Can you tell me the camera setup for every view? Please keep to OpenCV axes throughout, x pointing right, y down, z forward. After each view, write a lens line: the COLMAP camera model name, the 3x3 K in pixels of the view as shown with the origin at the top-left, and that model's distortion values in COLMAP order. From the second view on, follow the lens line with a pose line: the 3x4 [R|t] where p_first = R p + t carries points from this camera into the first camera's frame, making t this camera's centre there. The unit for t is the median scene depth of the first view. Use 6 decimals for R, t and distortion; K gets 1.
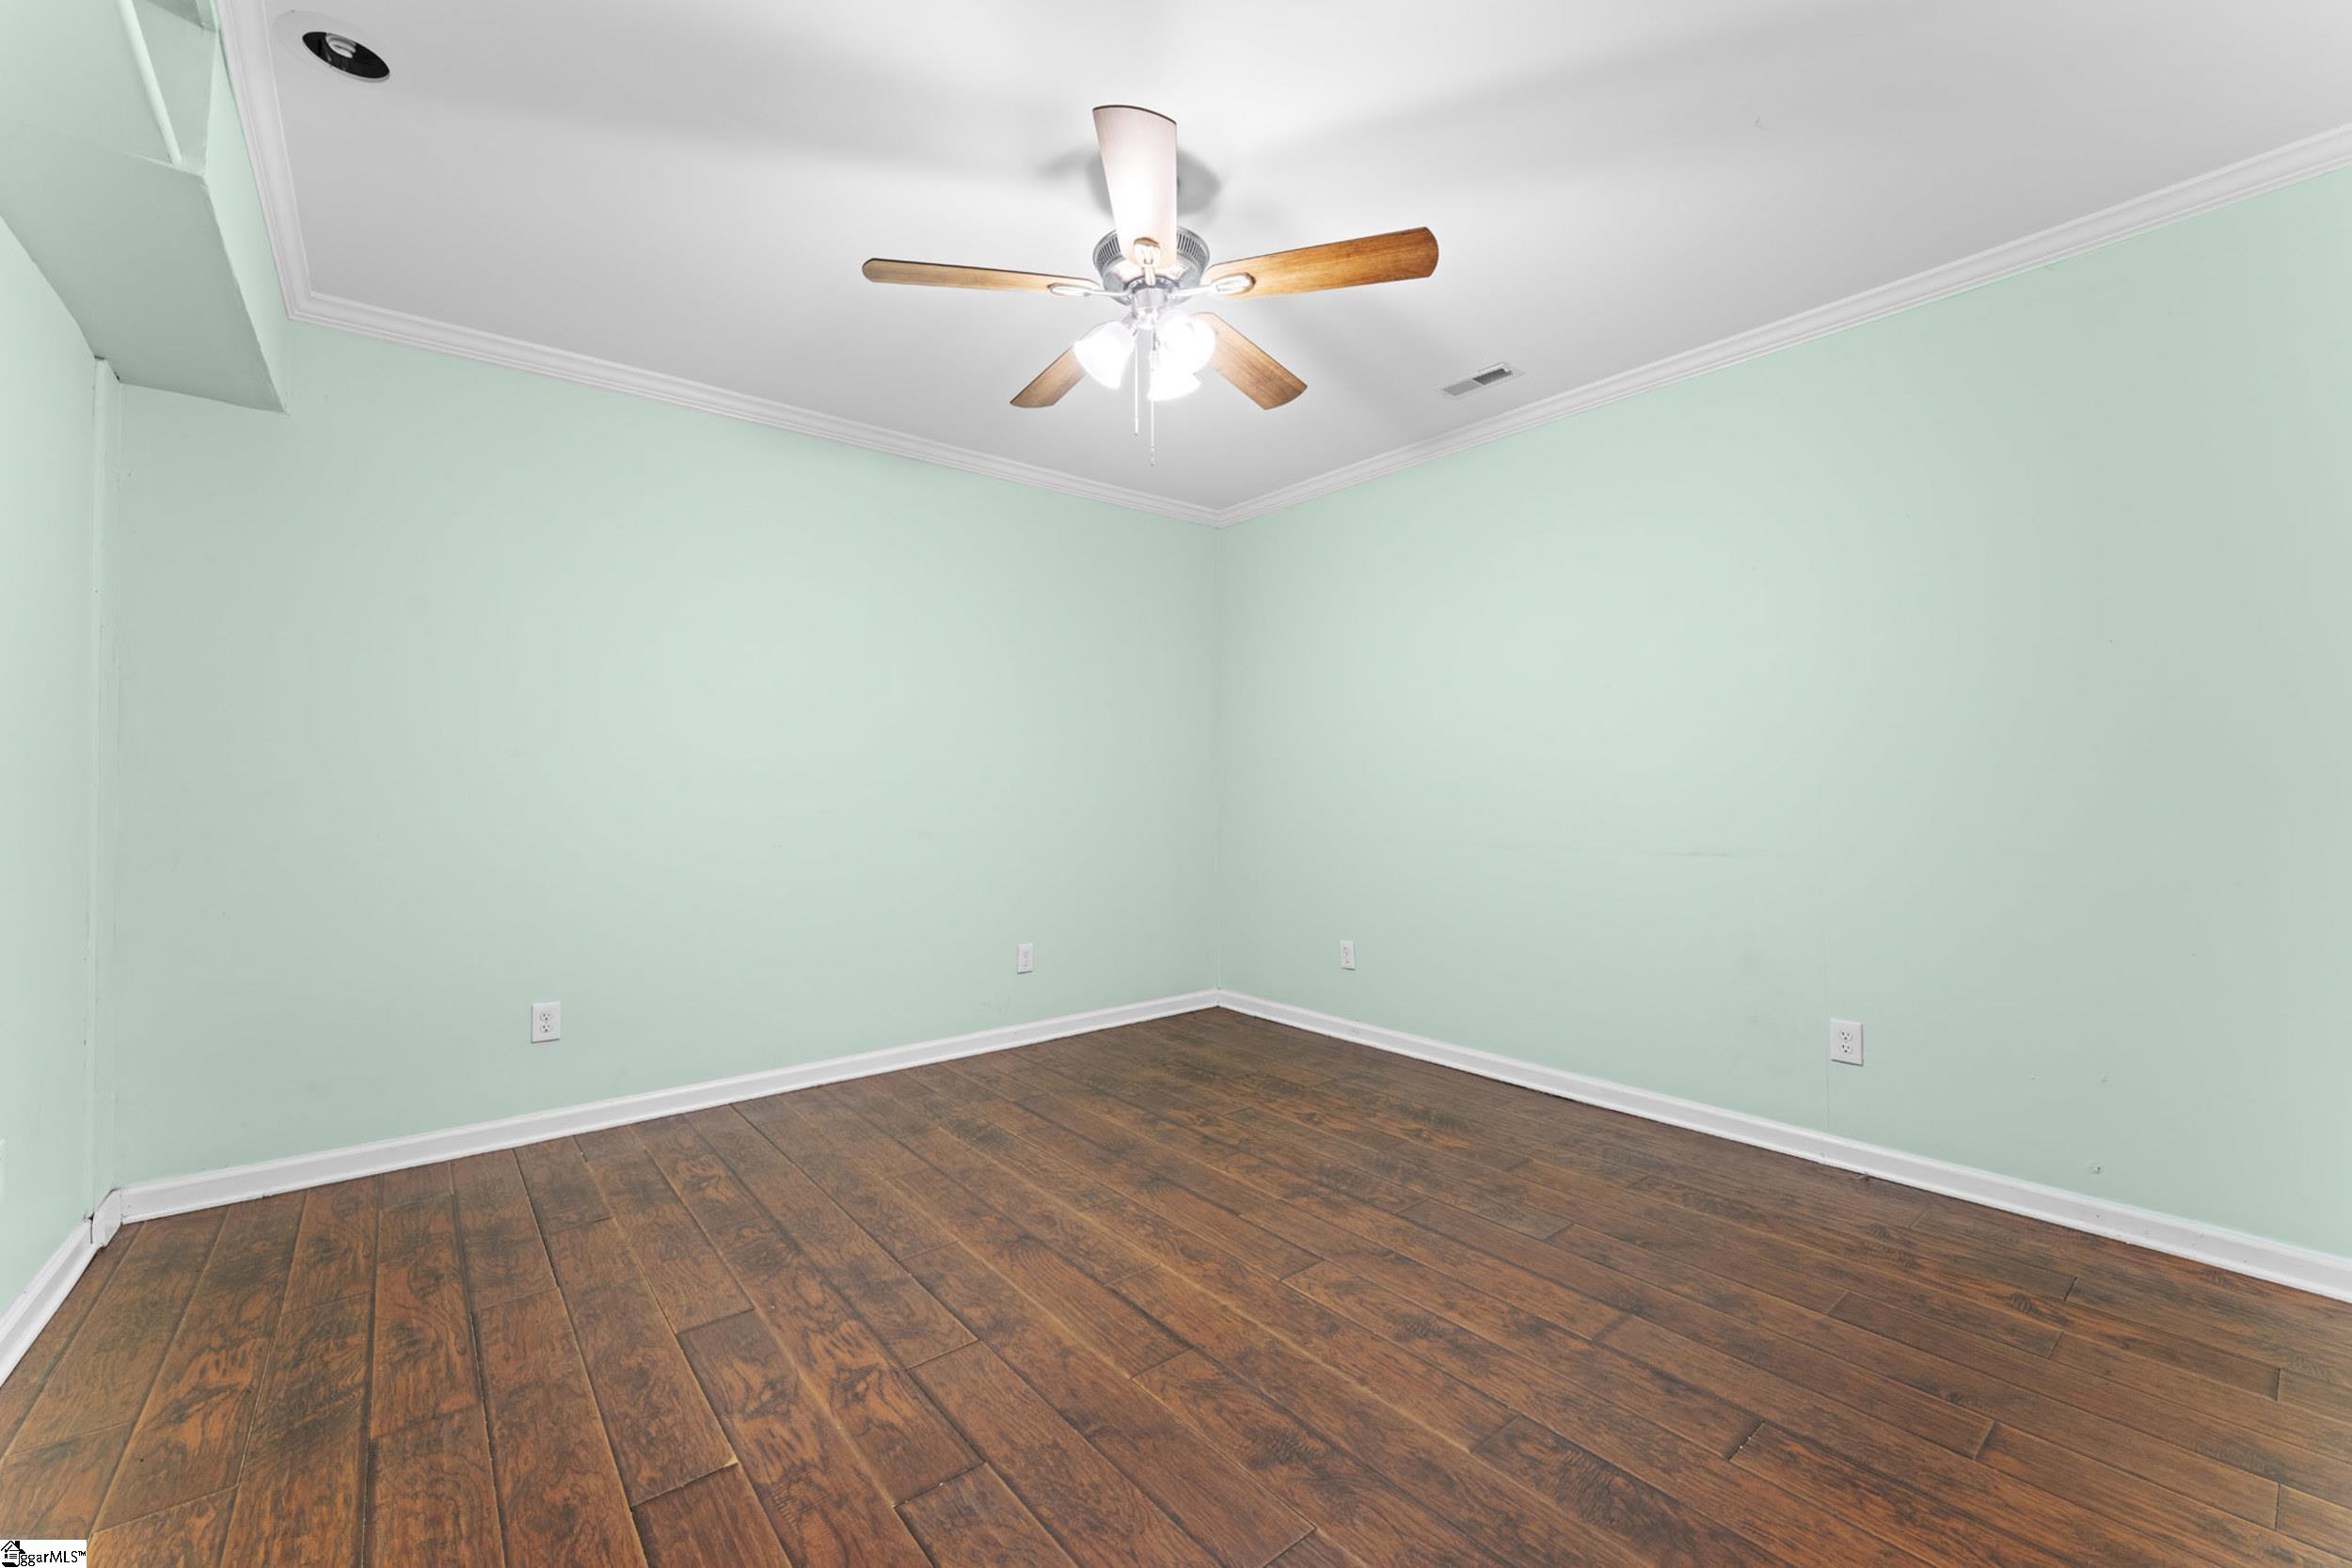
lens RADIAL K [[953.8, 0, 1176.0], [0, 953.8, 784.0], [0, 0, 1]] dist [0.000081, 0.000042]
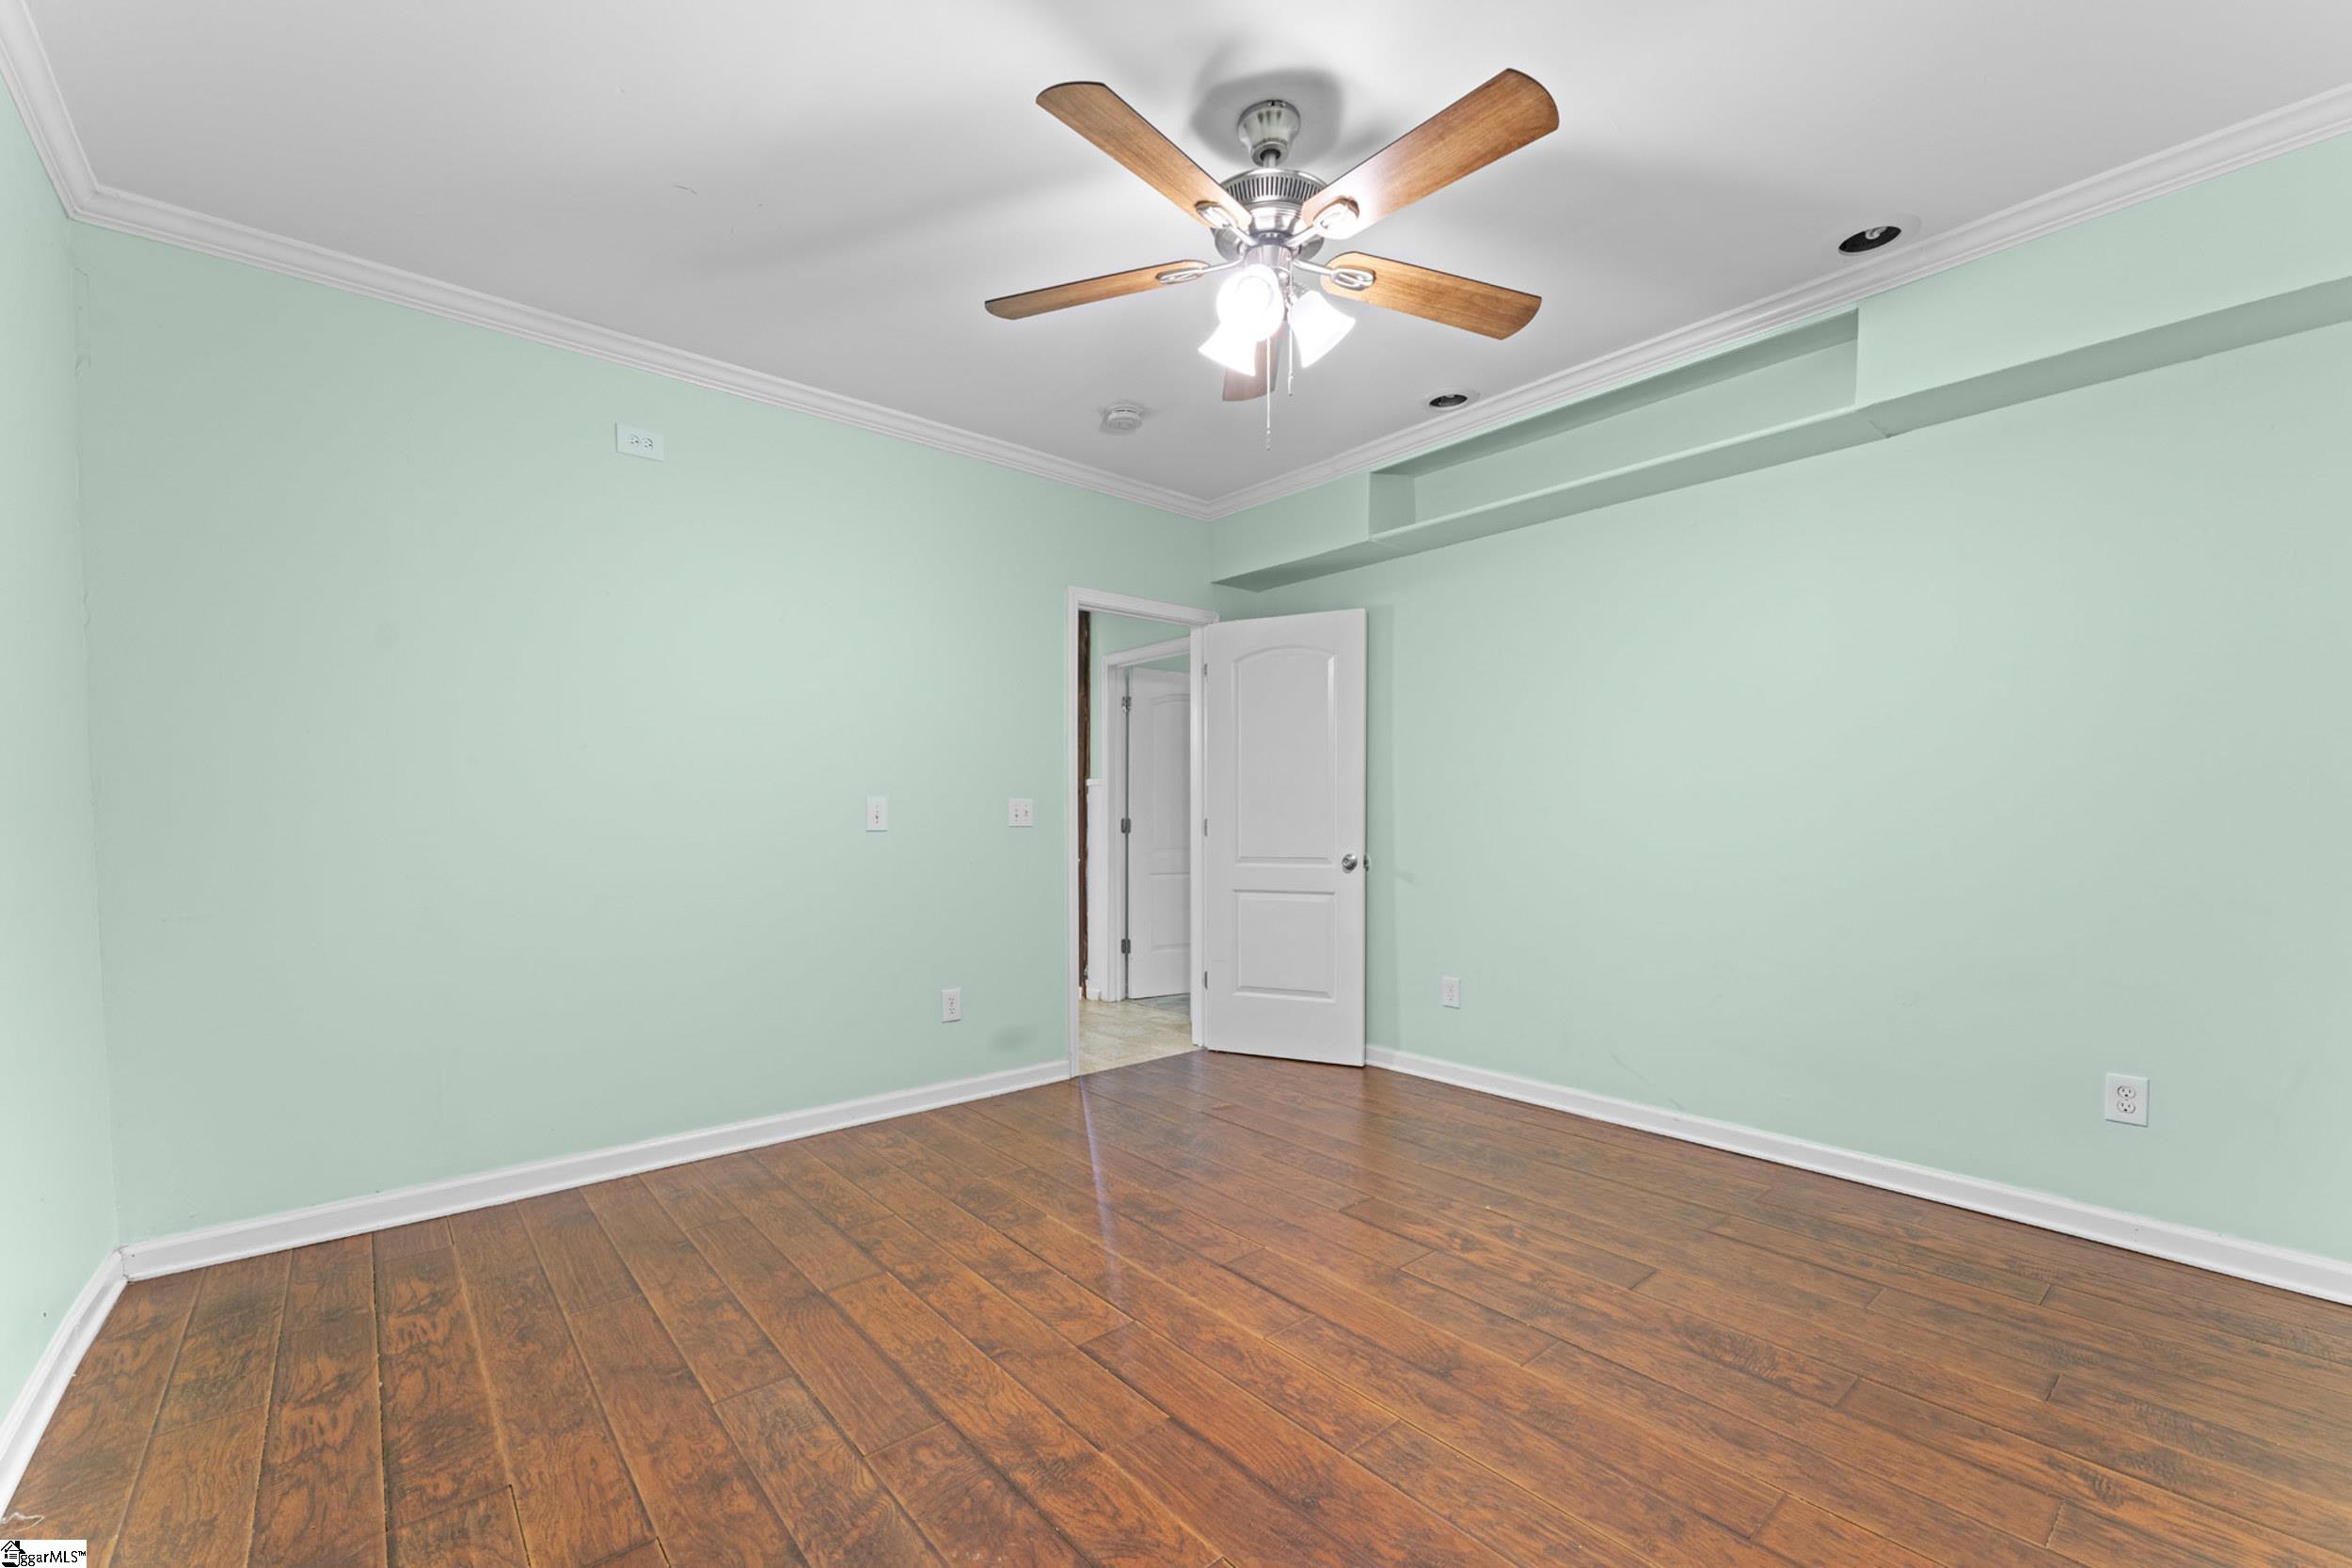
lens RADIAL K [[953.8, 0, 1176.0], [0, 953.8, 784.0], [0, 0, 1]] dist [0.000081, 0.000042]
pose [[-0.999848, 0.004714, -0.016769, 0.081072], [0.005349, 0.999263, -0.038011, 0.017218], [0.016577, -0.038095, -0.999137, 1.980373]]
